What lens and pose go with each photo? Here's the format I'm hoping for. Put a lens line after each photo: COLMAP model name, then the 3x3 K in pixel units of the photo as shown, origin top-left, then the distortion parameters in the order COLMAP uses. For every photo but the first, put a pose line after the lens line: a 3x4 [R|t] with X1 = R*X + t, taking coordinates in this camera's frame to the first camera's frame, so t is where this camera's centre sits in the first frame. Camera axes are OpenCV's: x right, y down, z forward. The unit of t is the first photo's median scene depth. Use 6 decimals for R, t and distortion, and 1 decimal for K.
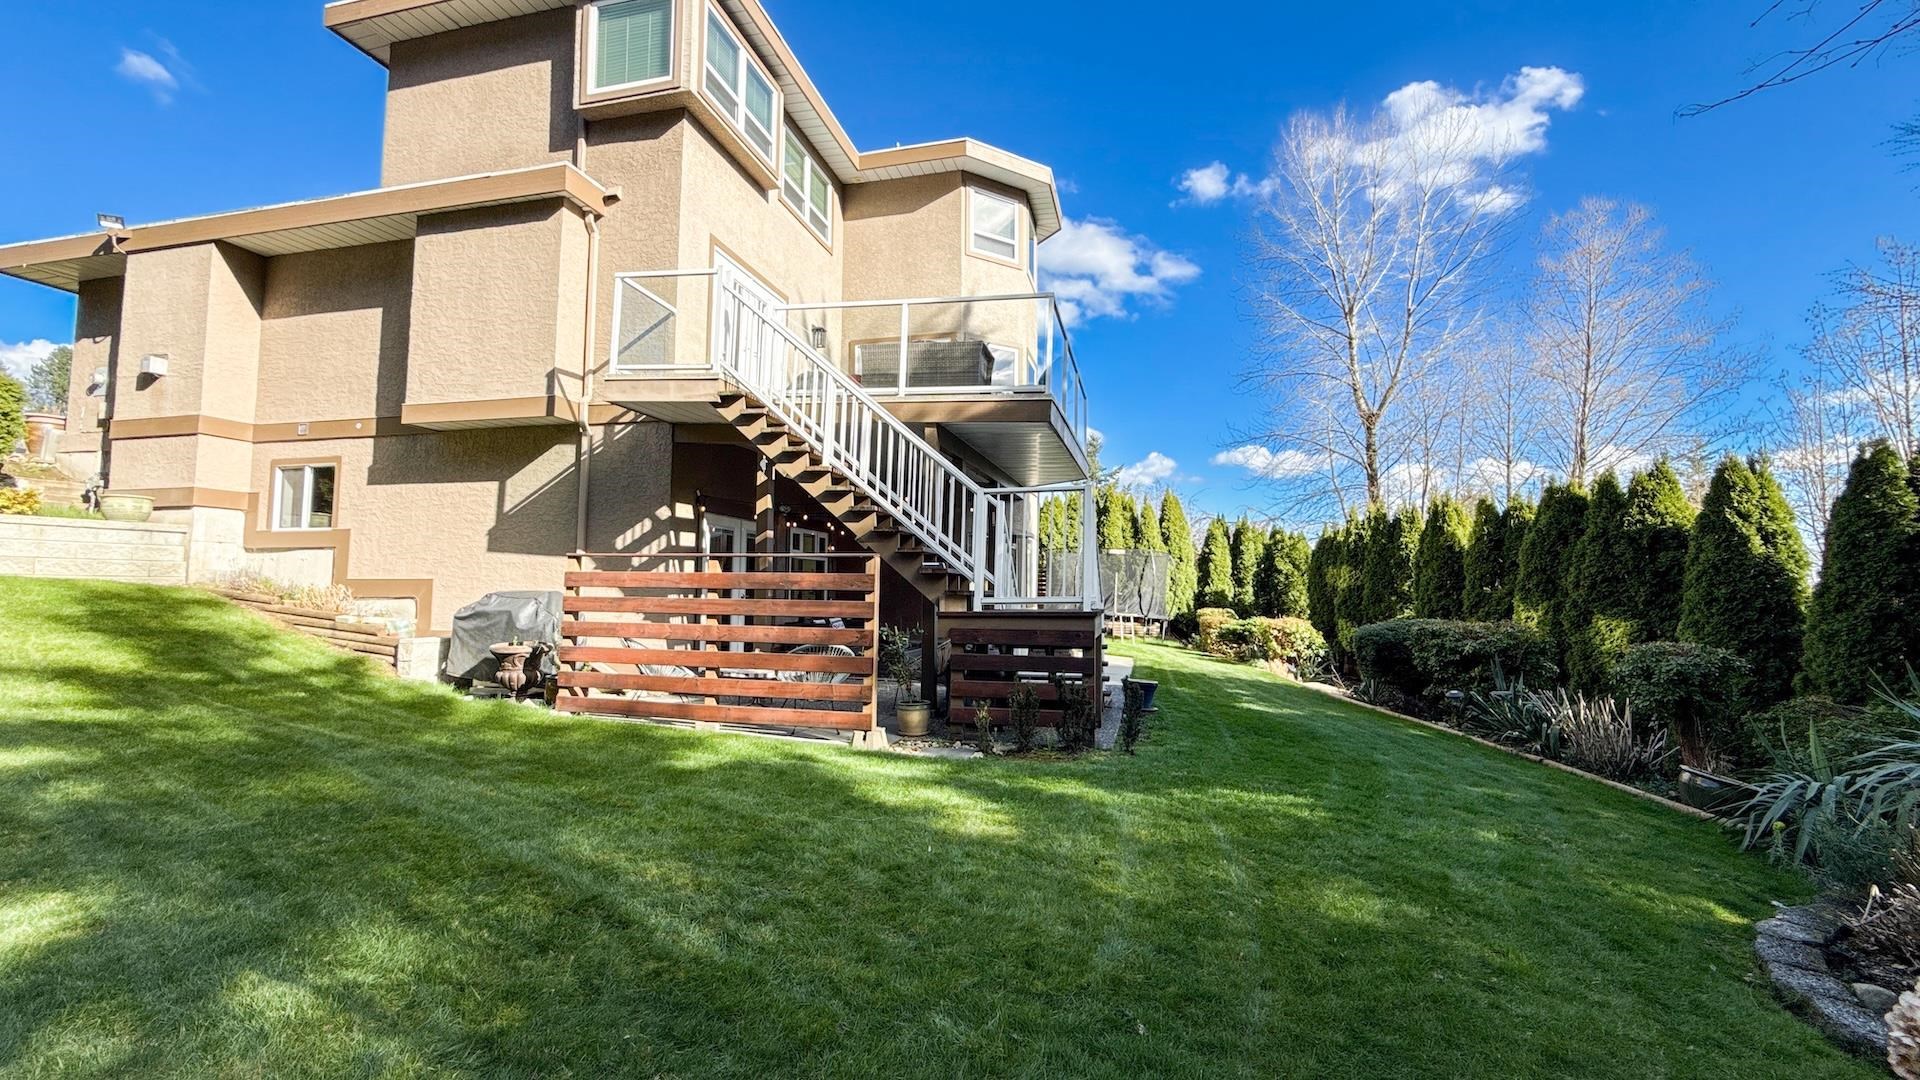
lens RADIAL K [[764.3, 0, 963.9], [0, 764.3, 539.4], [0, 0, 1]] dist [-0.001980, 0.000507]
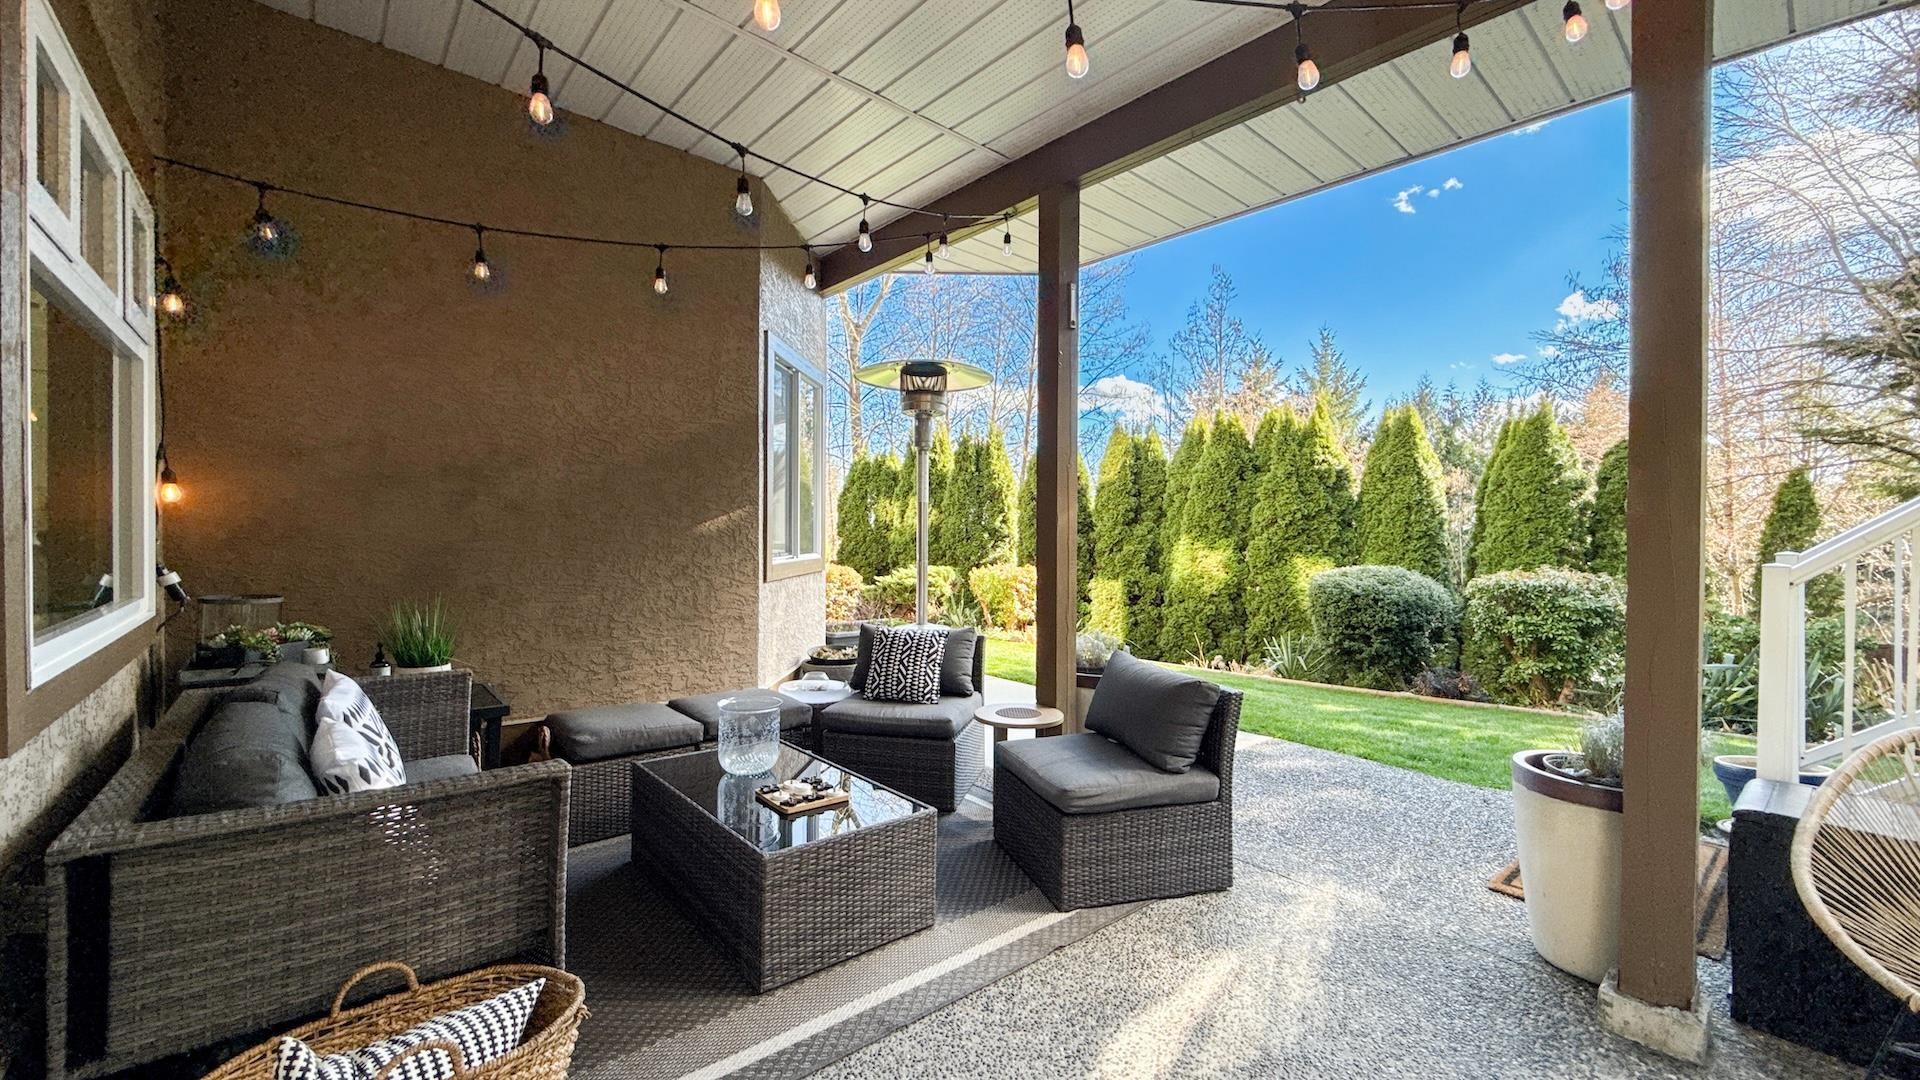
lens RADIAL K [[764.3, 0, 963.0], [0, 764.3, 543.6], [0, 0, 1]] dist [-0.001980, 0.000507]
pose [[0.579933, -0.015595, 0.814515, -0.353128], [-0.060160, 0.996267, 0.061908, 0.077160], [-0.812439, -0.084904, 0.576830, 1.164791]]
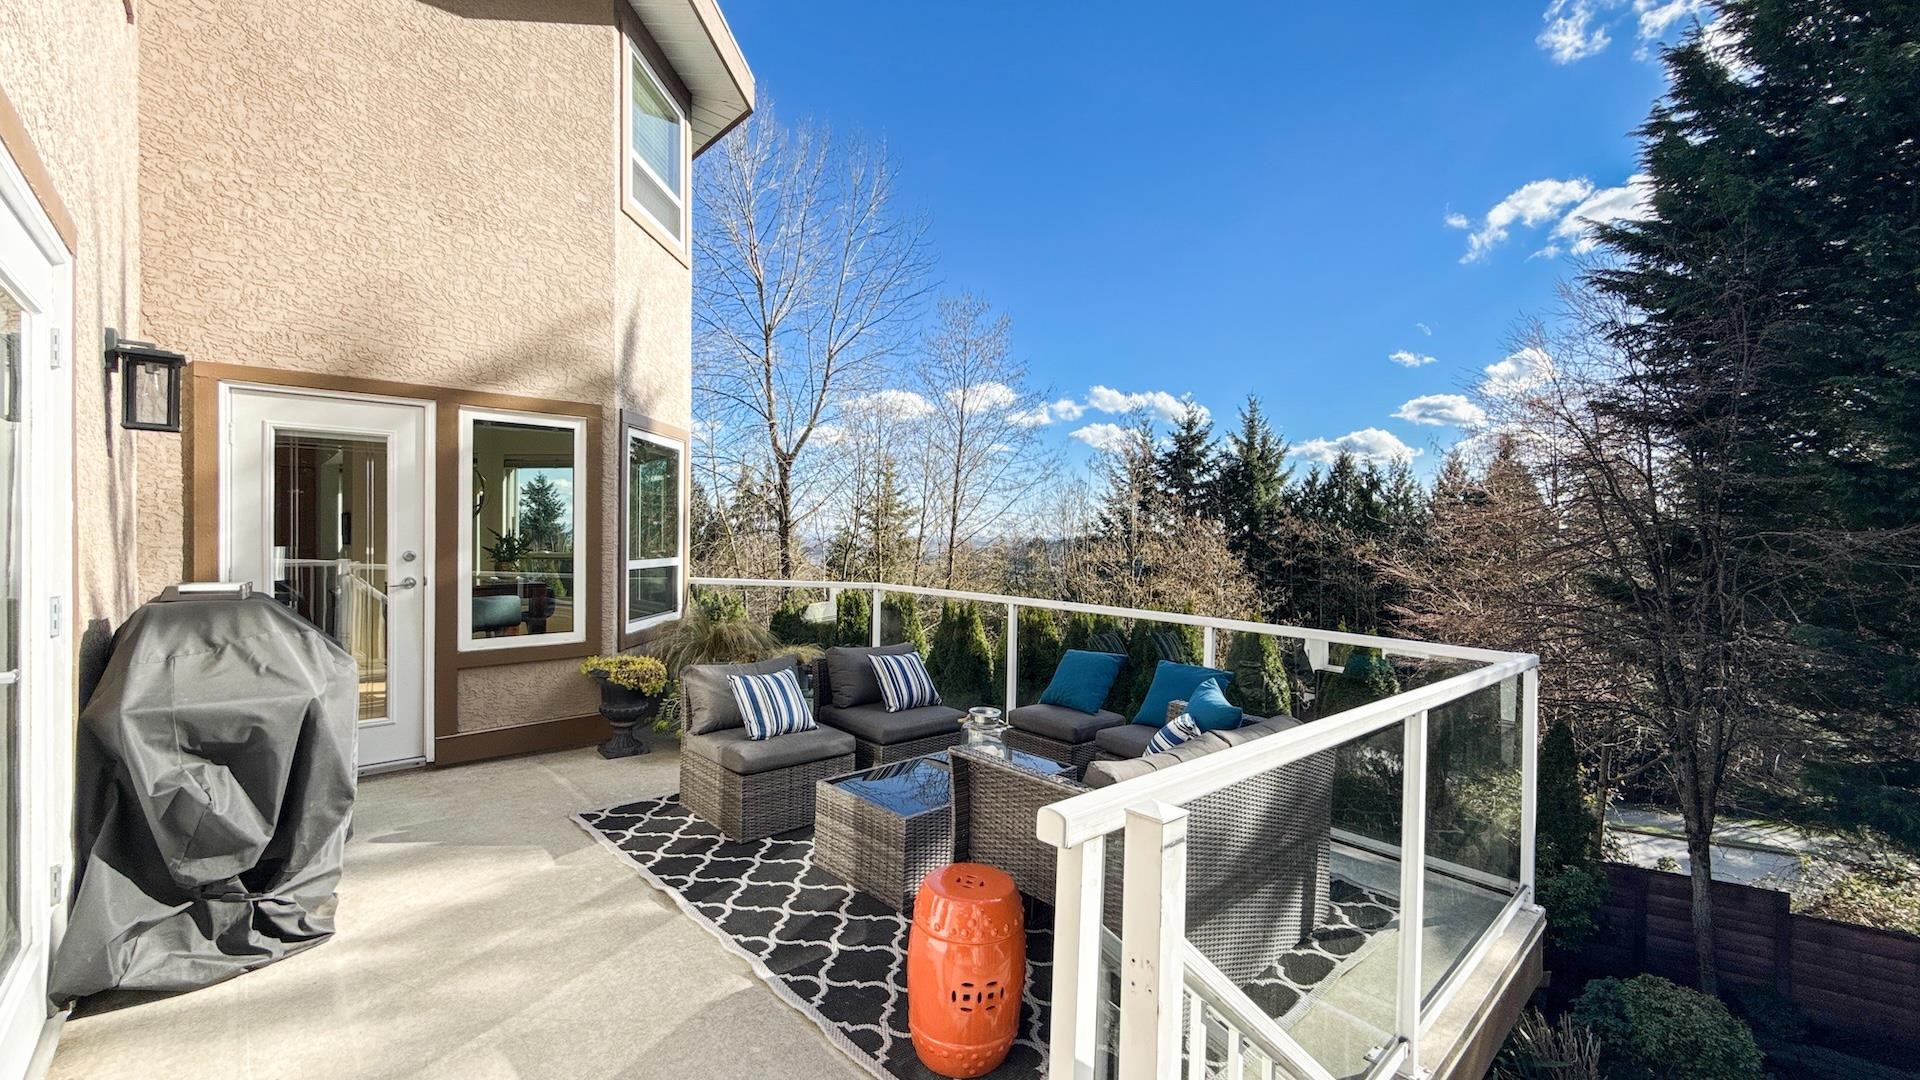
lens RADIAL K [[764.3, 0, 958.8], [0, 764.3, 553.5], [0, 0, 1]] dist [-0.001980, 0.000507]
pose [[0.538719, -0.026474, 0.842069, -0.393967], [-0.061547, 0.995599, 0.070676, -0.378811], [-0.840234, -0.089901, 0.534719, 1.018147]]
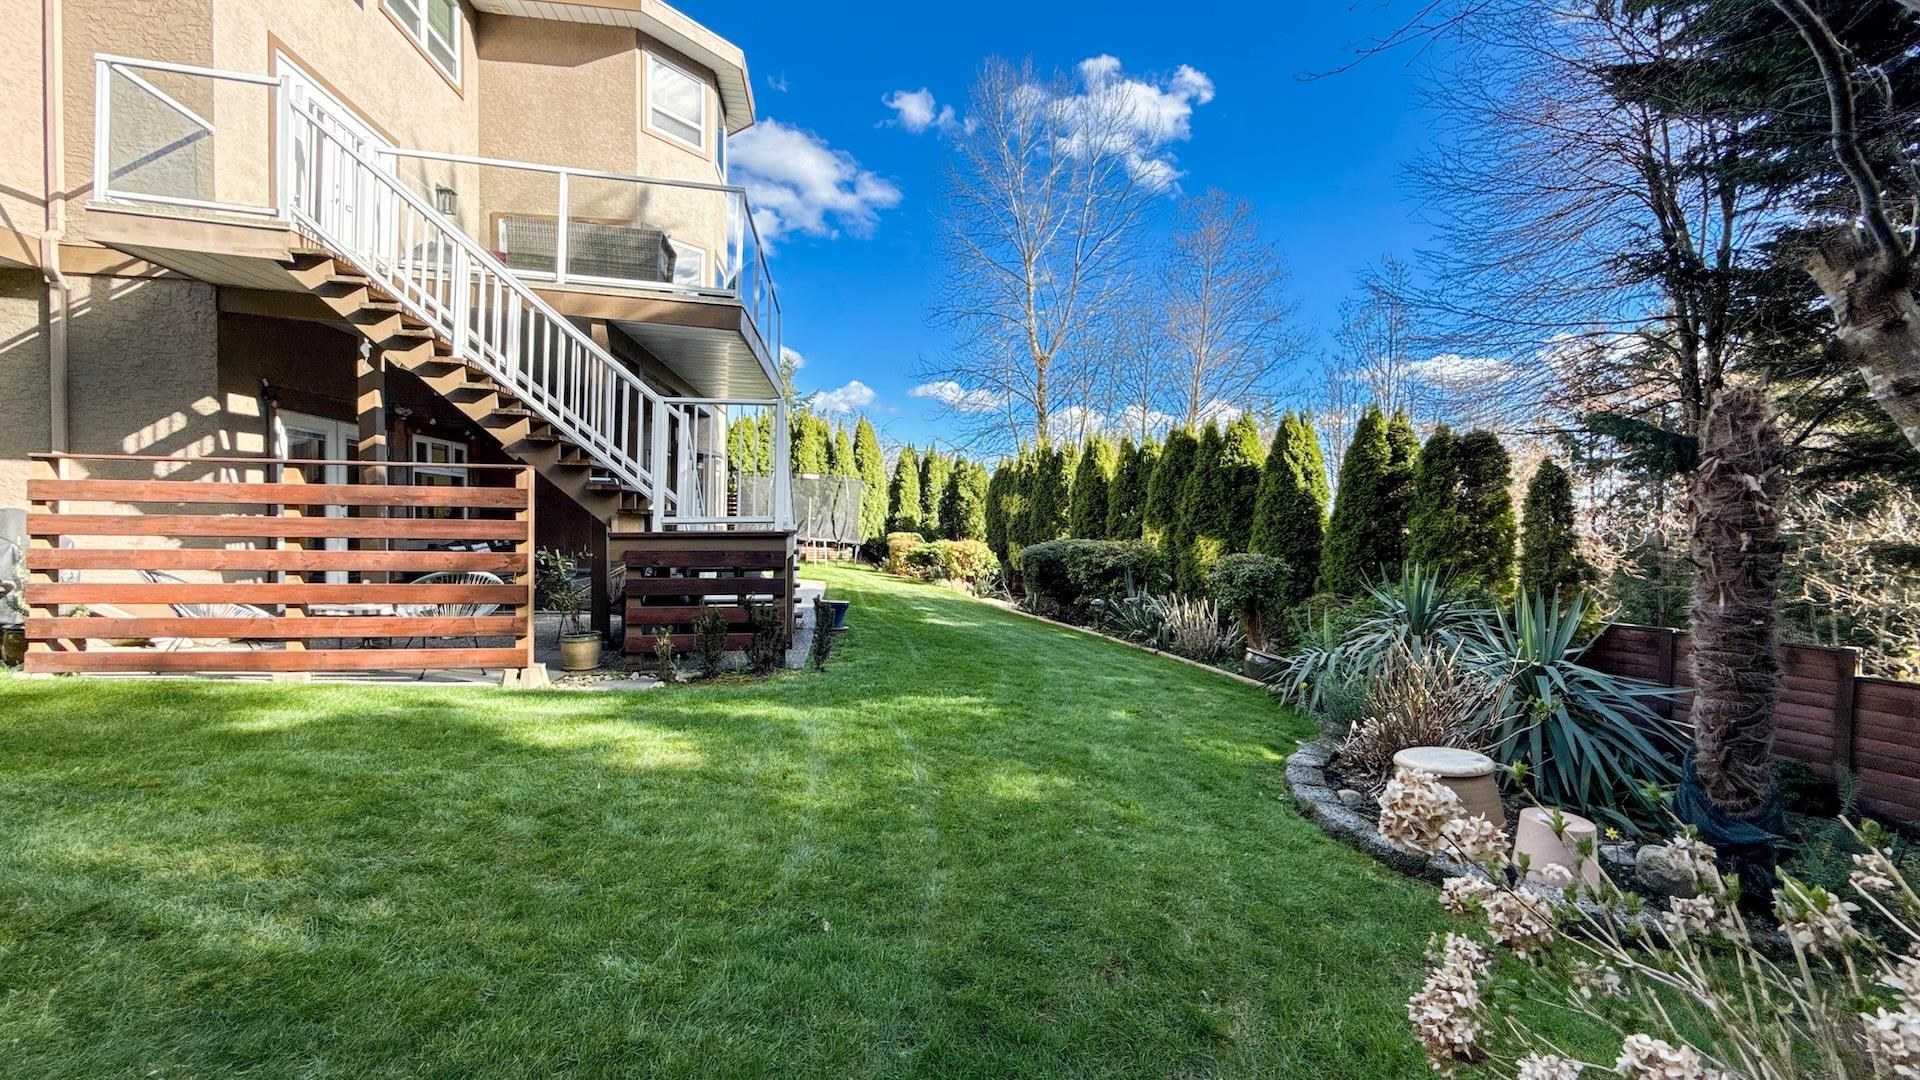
lens RADIAL K [[764.3, 0, 966.5], [0, 764.3, 541.2], [0, 0, 1]] dist [-0.001980, 0.000507]
pose [[0.921899, -0.008094, 0.387346, 0.004232], [-0.029464, 0.995422, 0.090927, 0.009652], [-0.386308, -0.095238, 0.917440, 0.012618]]
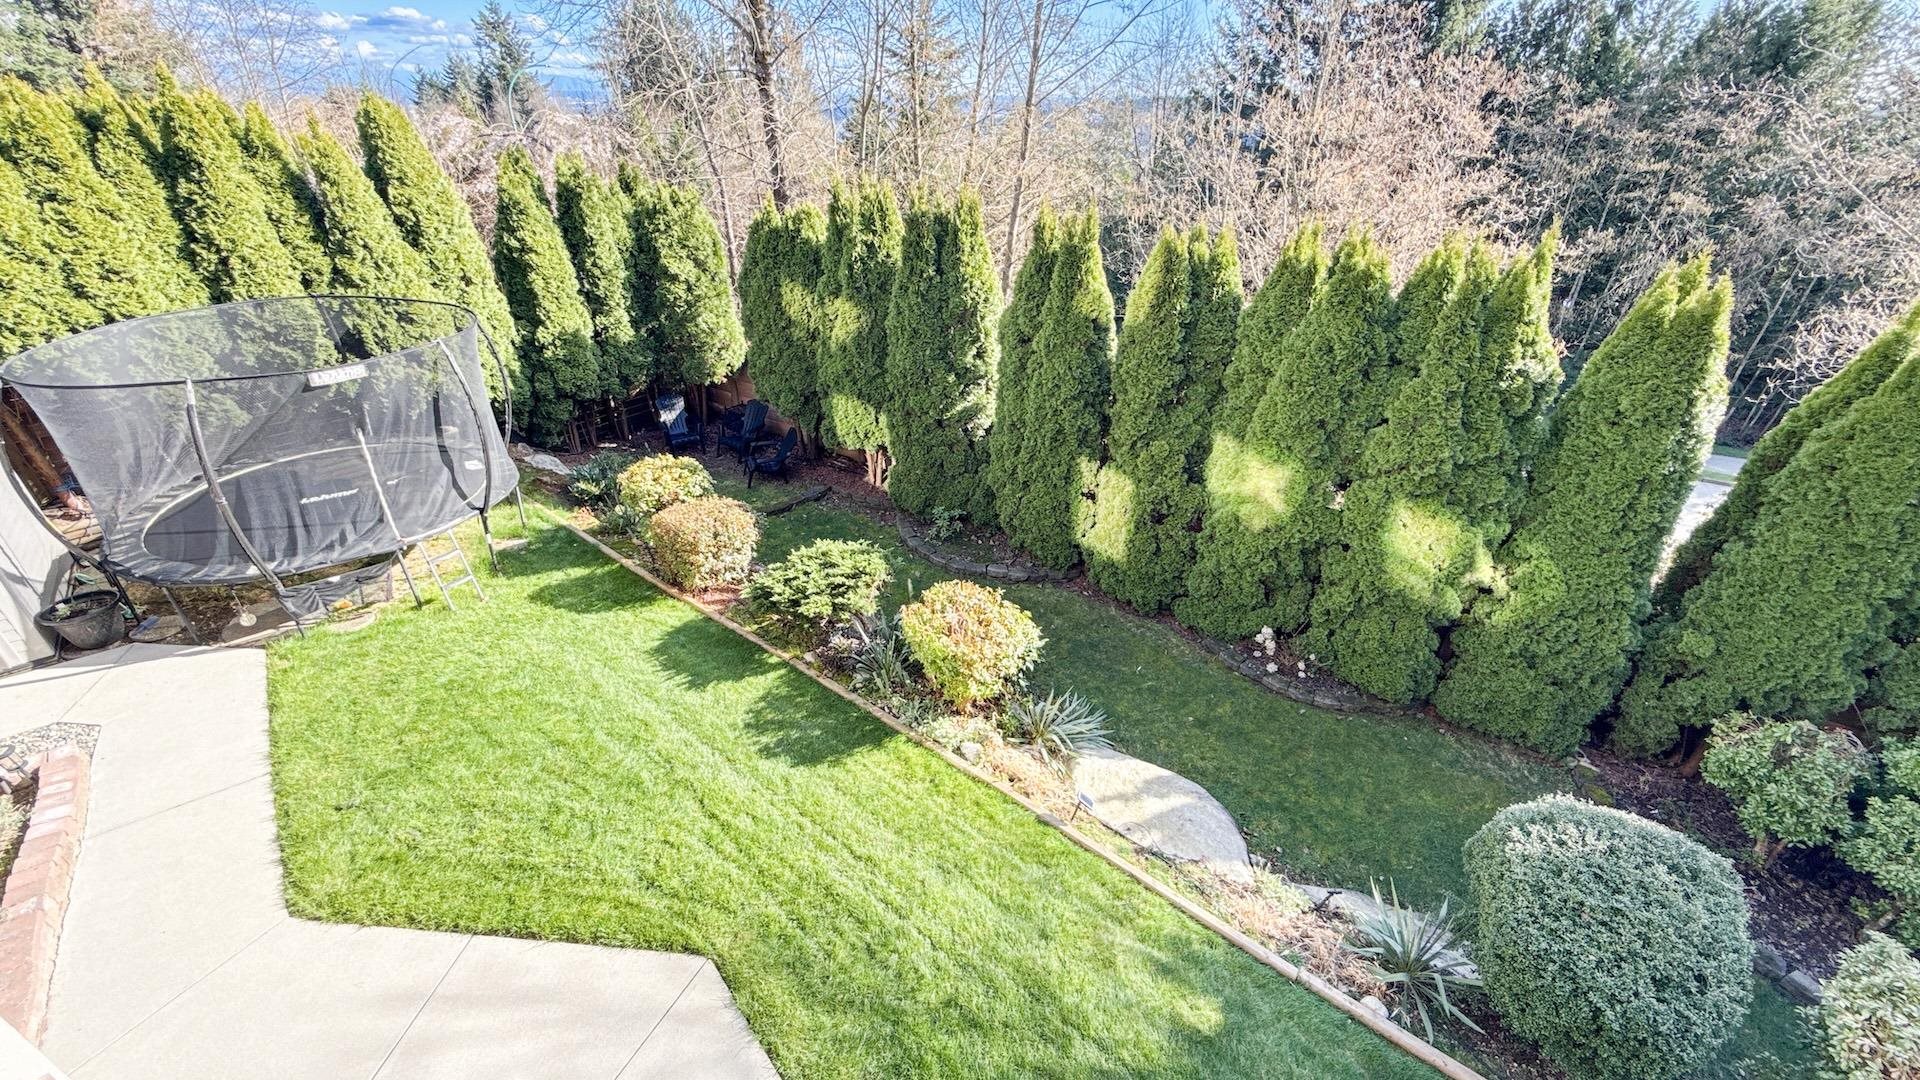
lens RADIAL K [[764.3, 0, 966.6], [0, 764.3, 541.4], [0, 0, 1]] dist [-0.001980, 0.000507]
pose [[0.576521, -0.415287, 0.703676, 0.236488], [-0.065871, 0.834780, 0.546629, -0.310781], [-0.814423, -0.361495, 0.453913, 1.520445]]
